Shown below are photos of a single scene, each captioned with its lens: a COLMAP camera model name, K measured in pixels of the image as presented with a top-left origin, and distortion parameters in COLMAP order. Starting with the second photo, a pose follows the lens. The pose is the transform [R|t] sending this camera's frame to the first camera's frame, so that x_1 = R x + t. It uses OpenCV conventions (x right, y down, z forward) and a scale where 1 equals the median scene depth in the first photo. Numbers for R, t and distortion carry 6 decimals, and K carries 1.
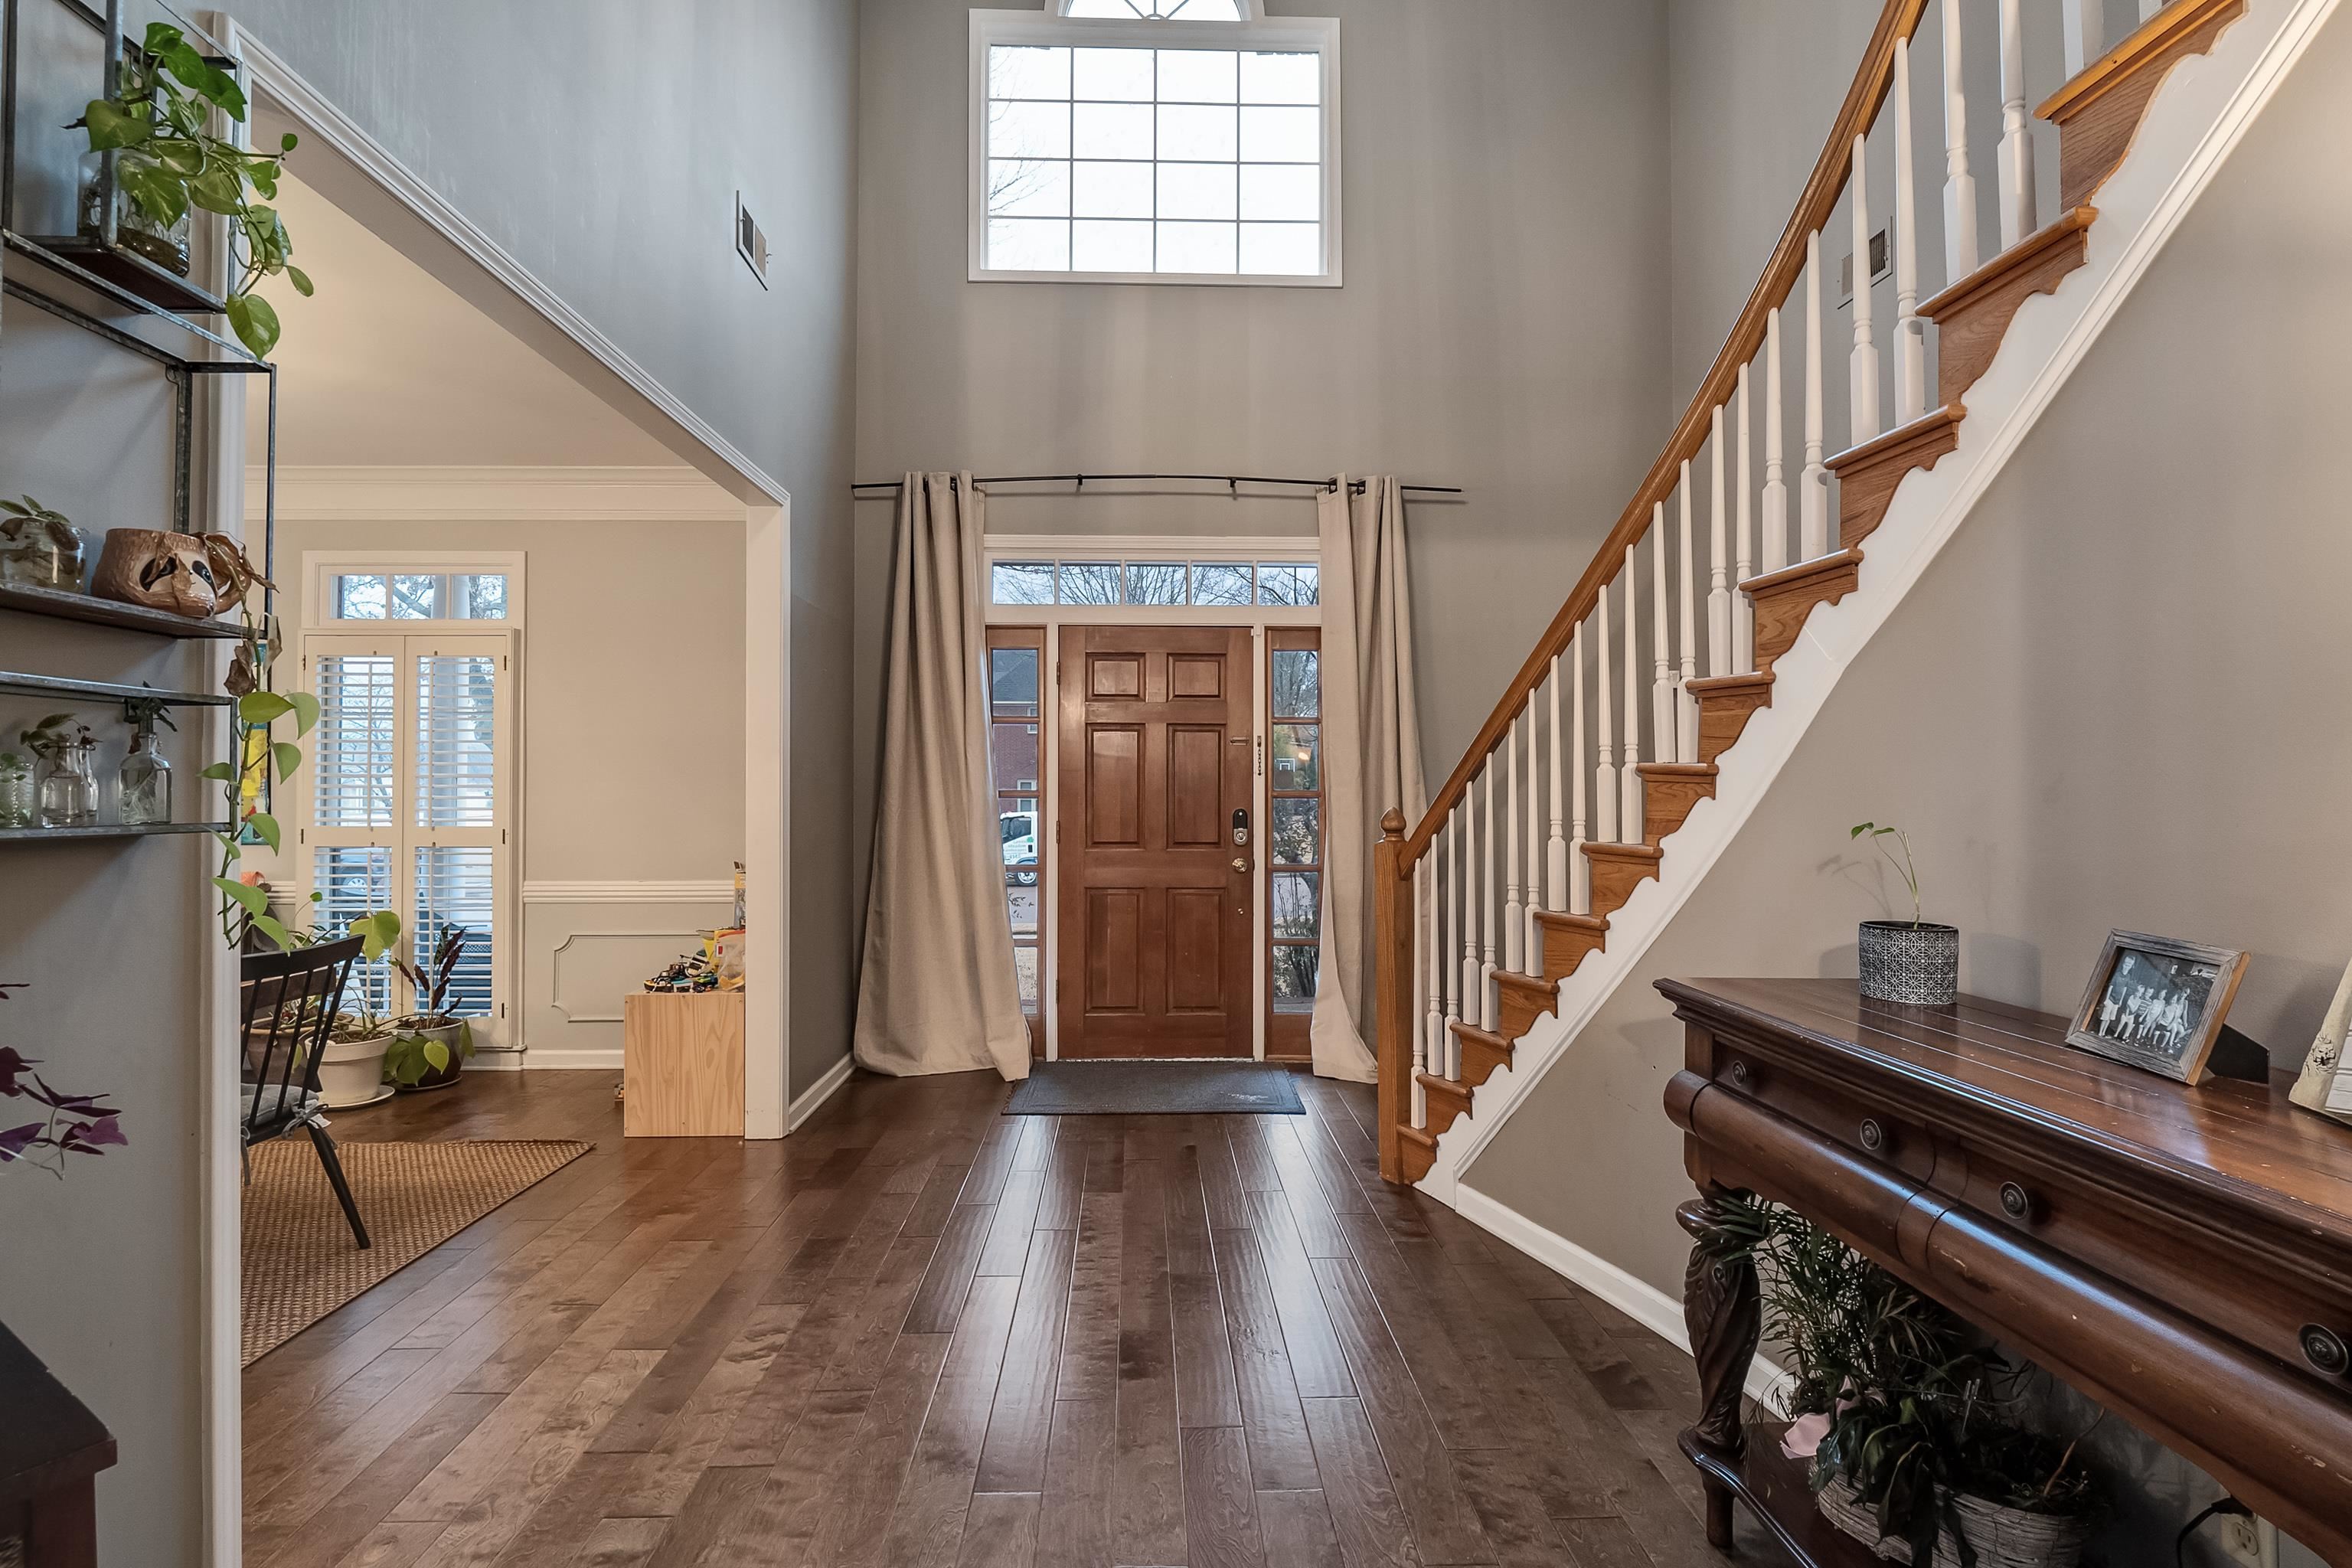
lens RADIAL K [[1119.7, 0, 1191.5], [0, 1119.7, 783.8], [0, 0, 1]] dist [-0.014101, 0.000441]
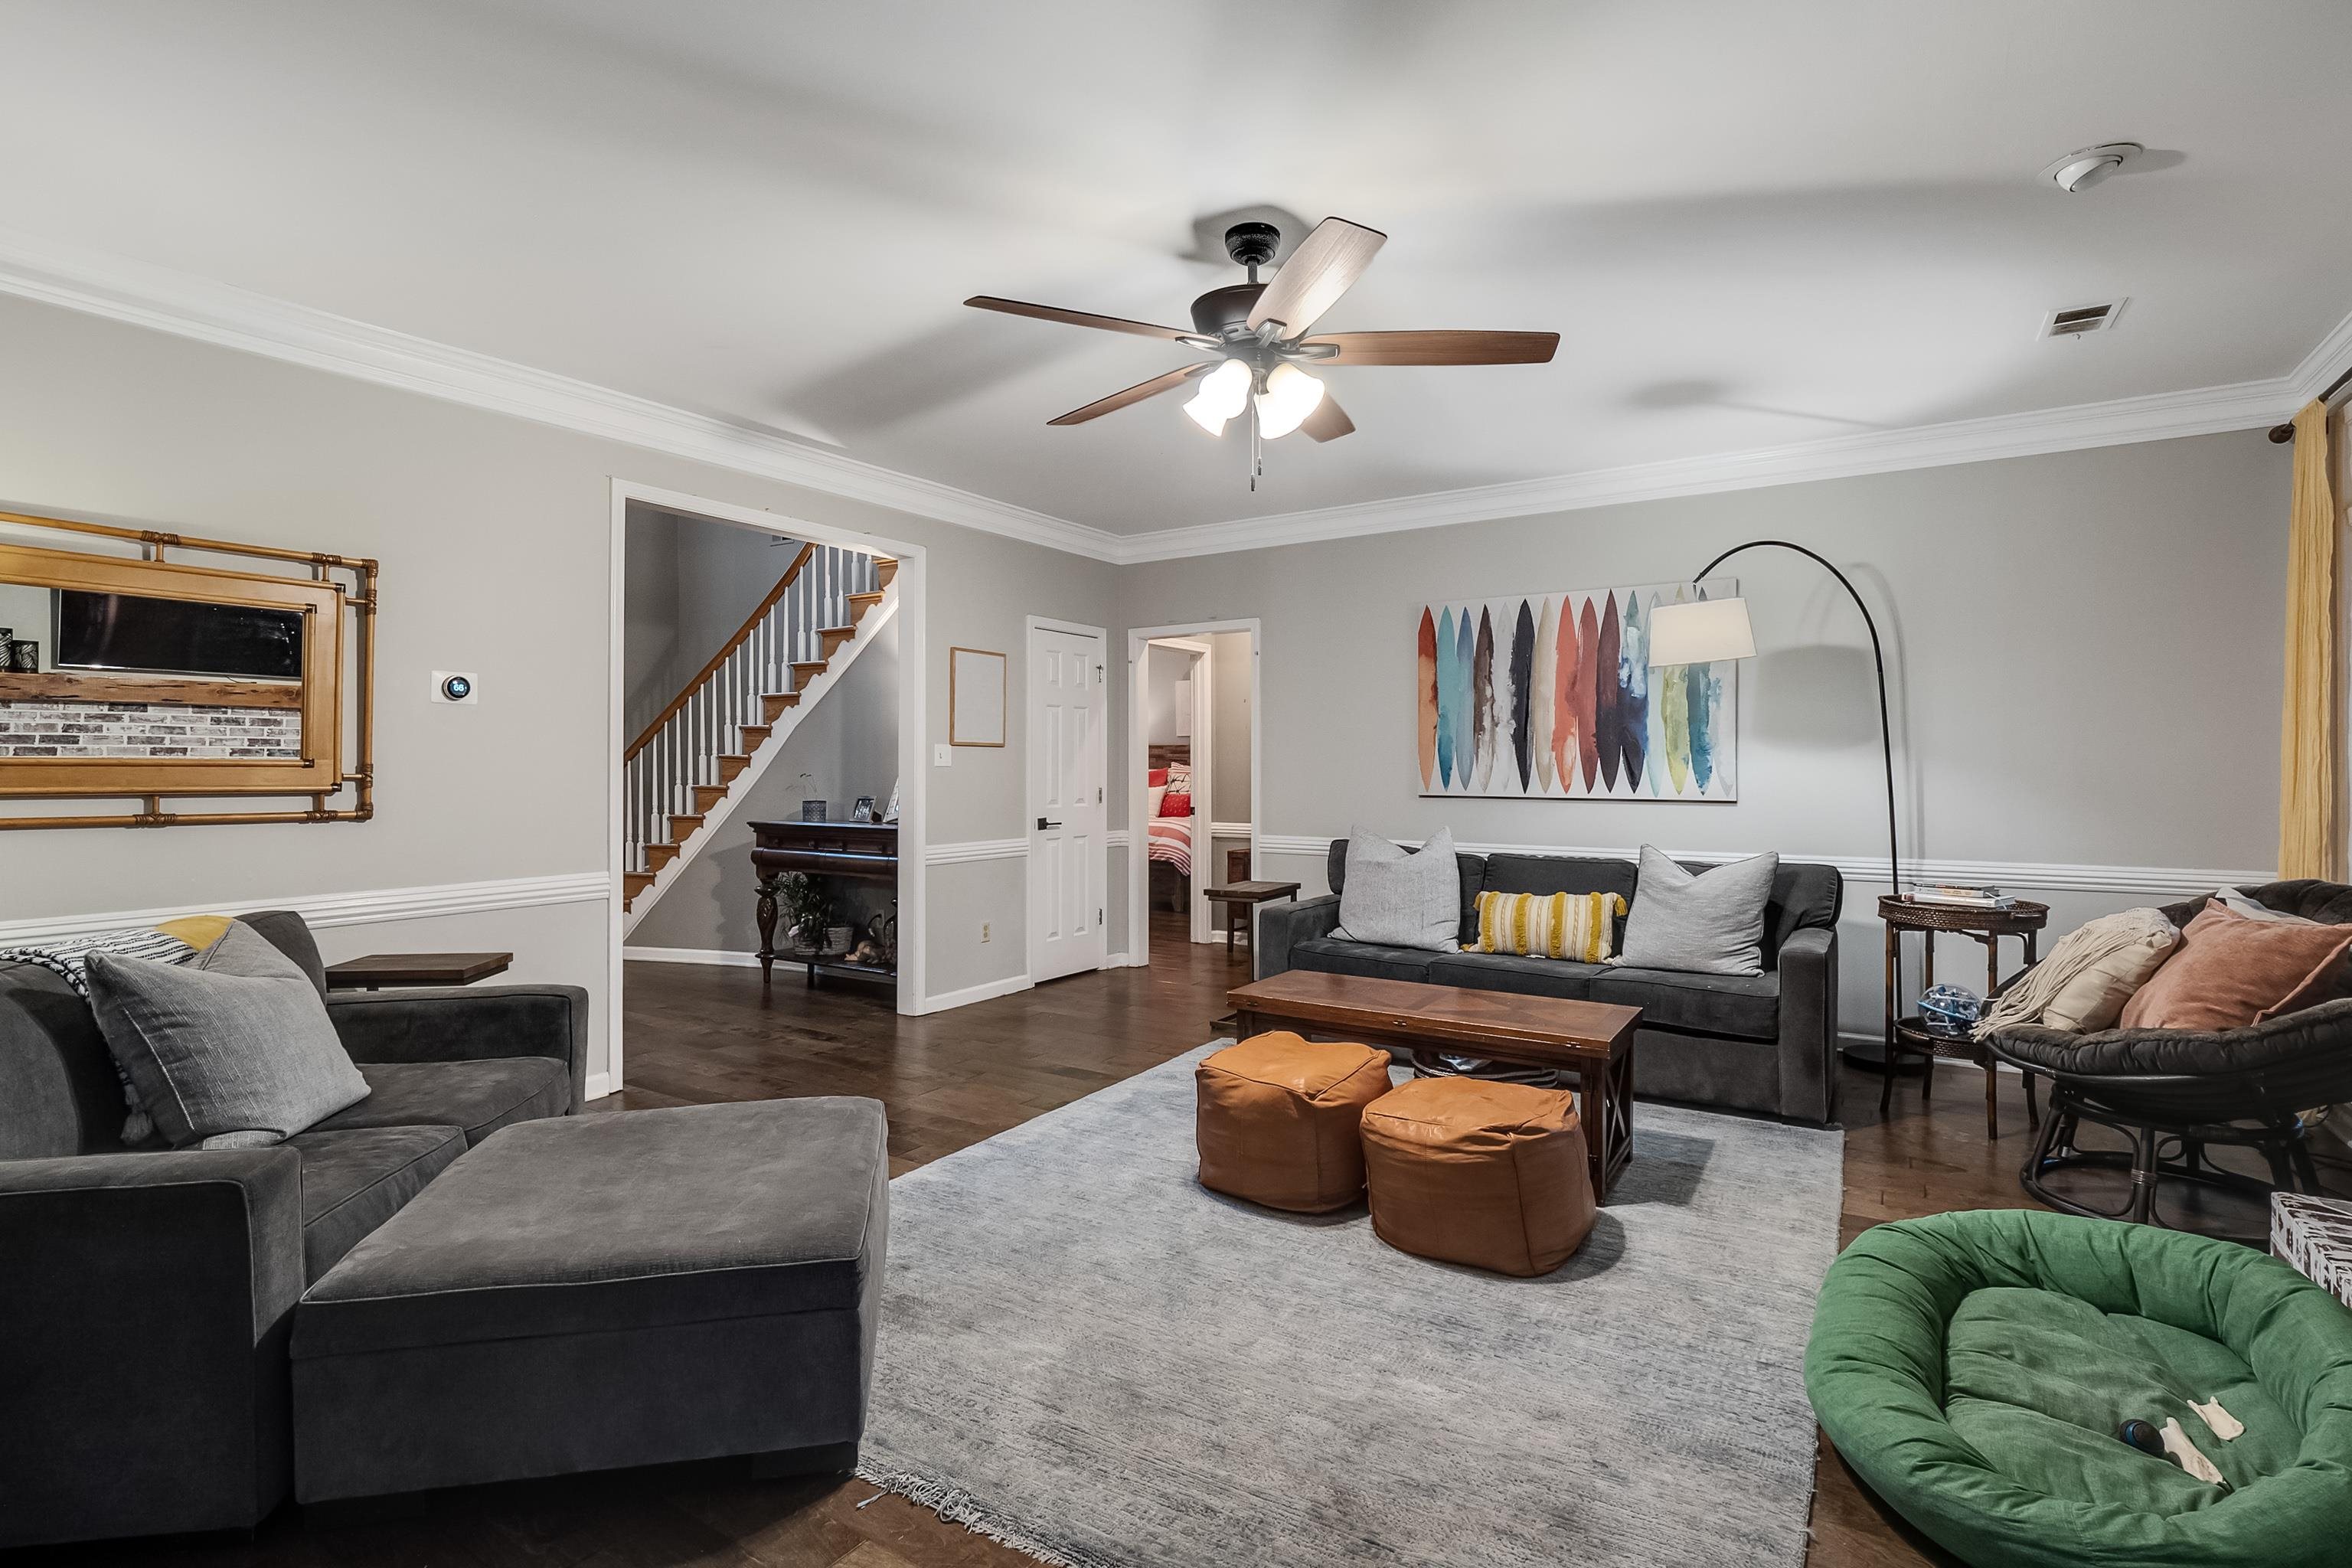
lens RADIAL K [[1119.7, 0, 1198.9], [0, 1119.7, 758.5], [0, 0, 1]] dist [-0.014101, 0.000441]
pose [[0.580839, 0.008233, 0.813977, -0.870448], [-0.004981, 0.999966, -0.006560, 0.001536], [-0.814003, -0.000244, 0.580860, -1.167852]]
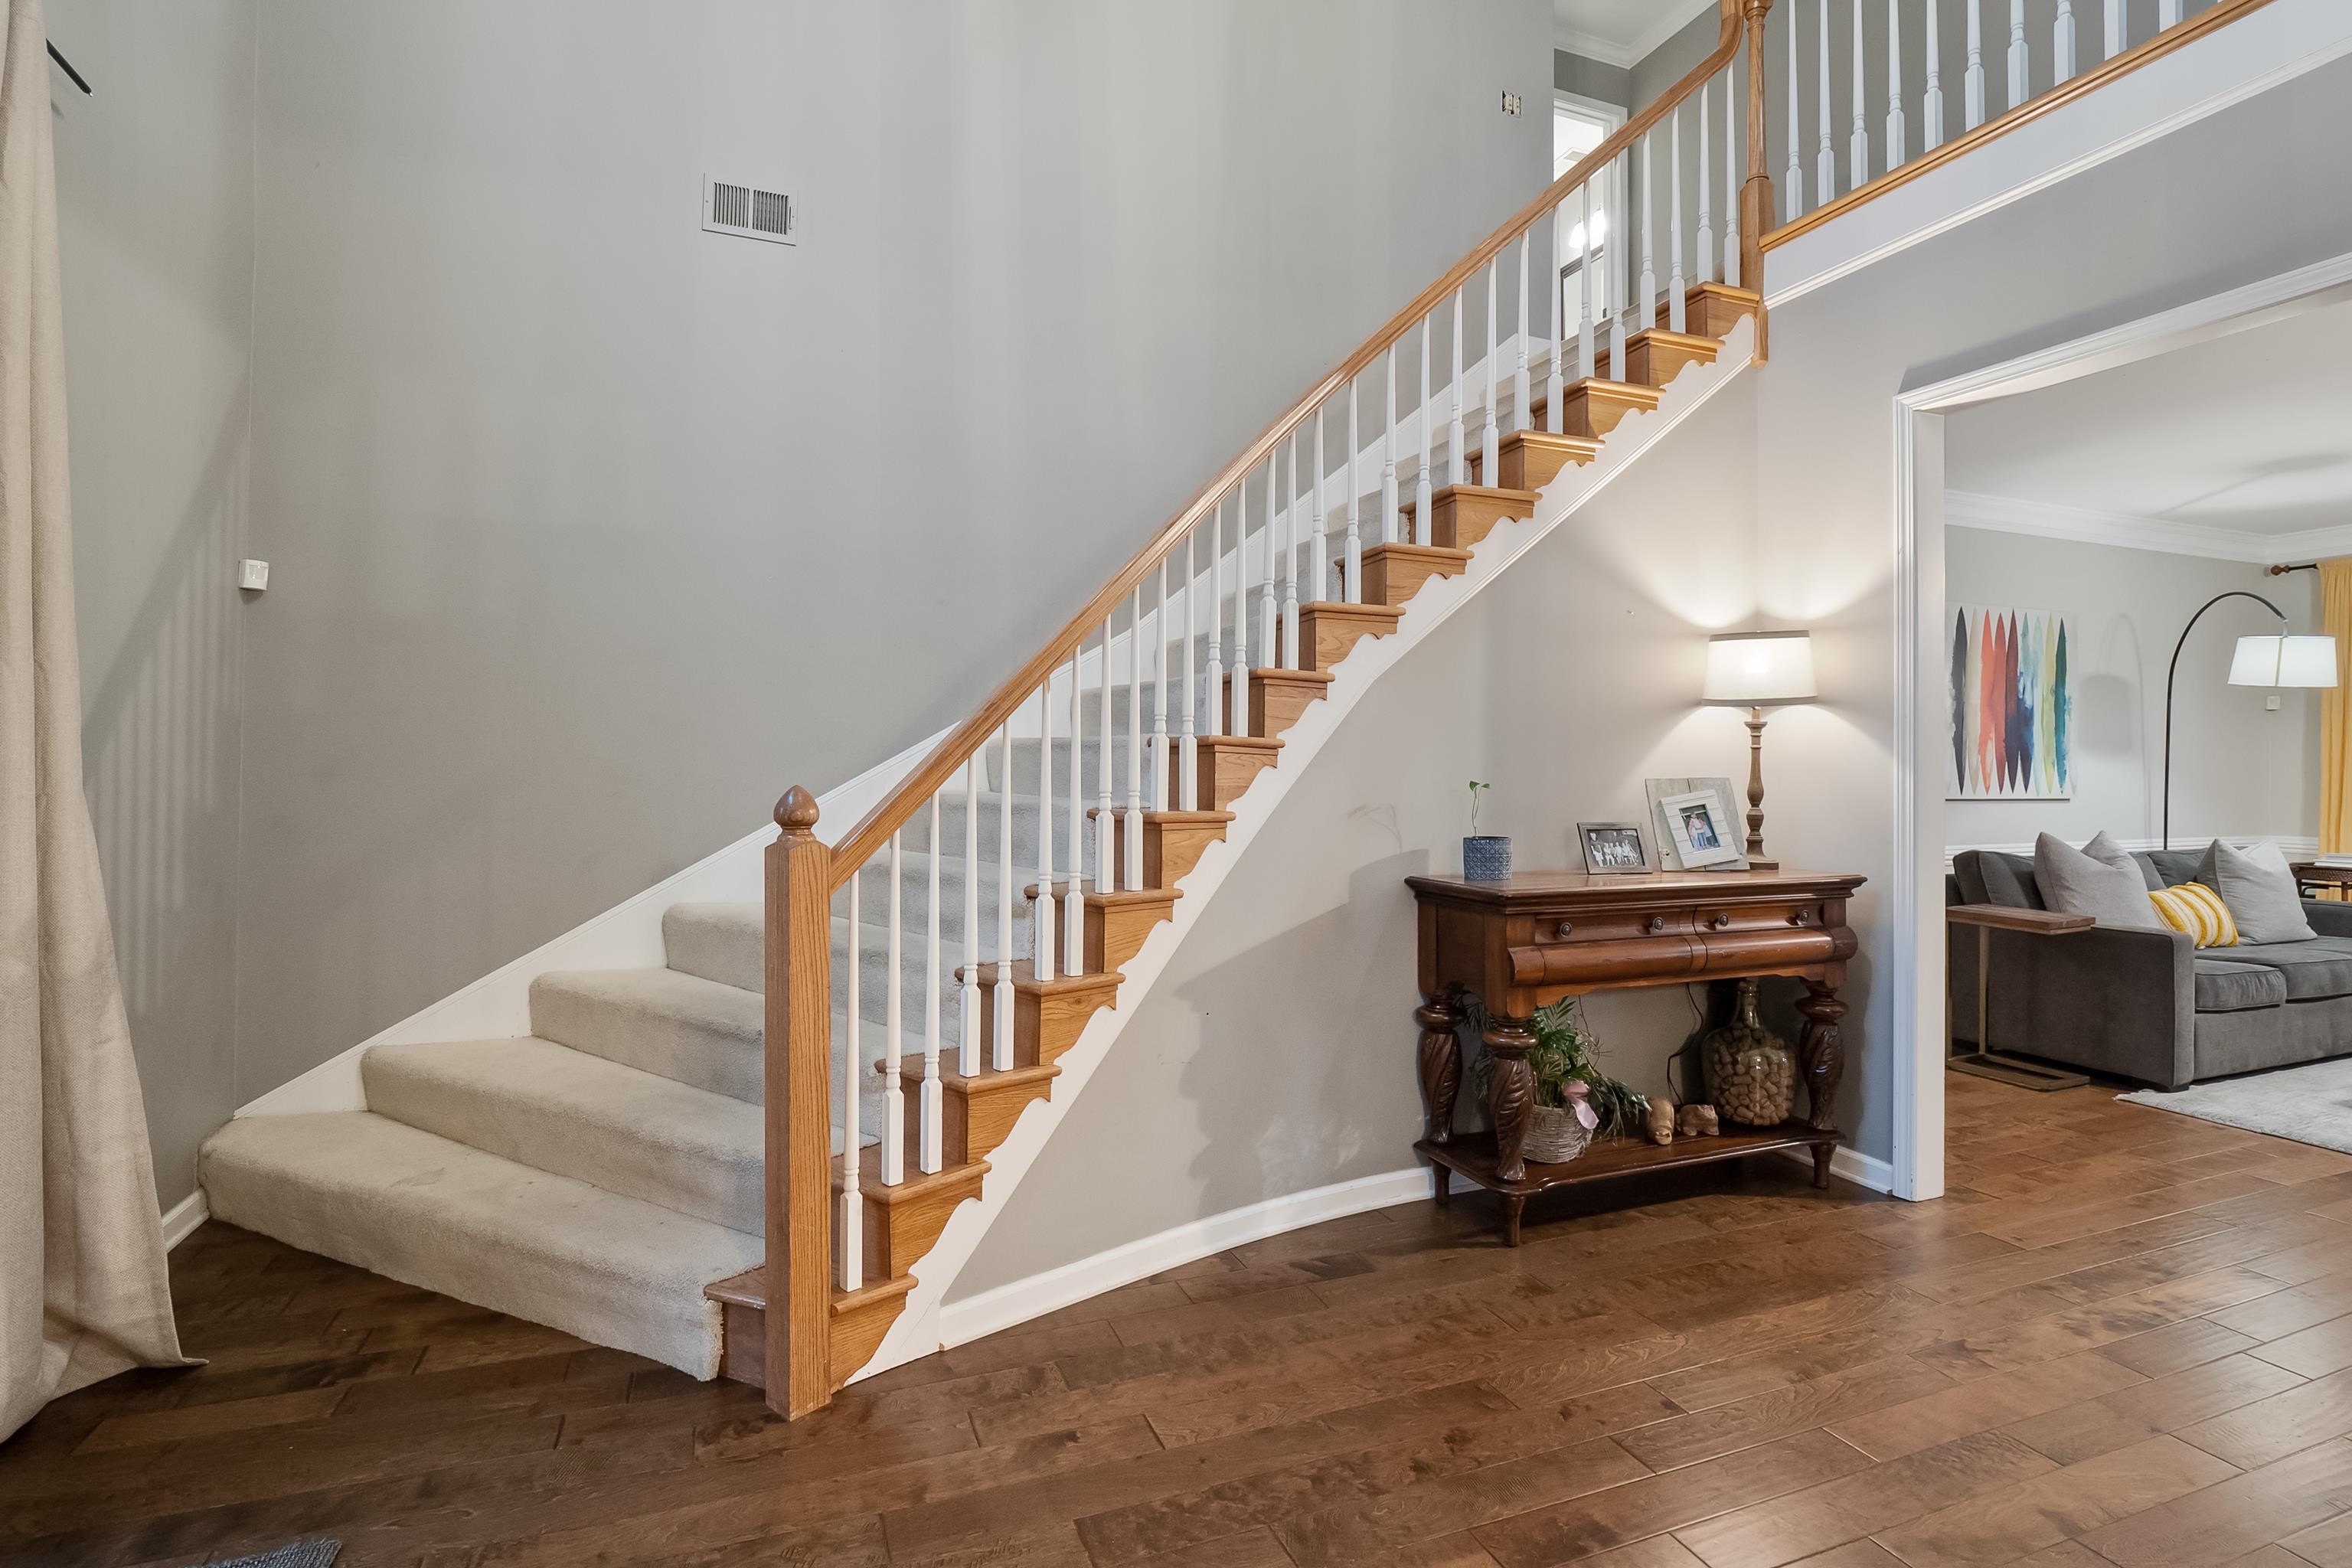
lens RADIAL K [[1119.7, 0, 1175.5], [0, 1119.7, 750.4], [0, 0, 1]] dist [-0.014101, 0.000441]
pose [[-0.310602, 0.007707, 0.950509, -0.482319], [-0.012967, 0.999840, -0.012344, 0.008240], [-0.950452, -0.016160, -0.310452, 1.078726]]
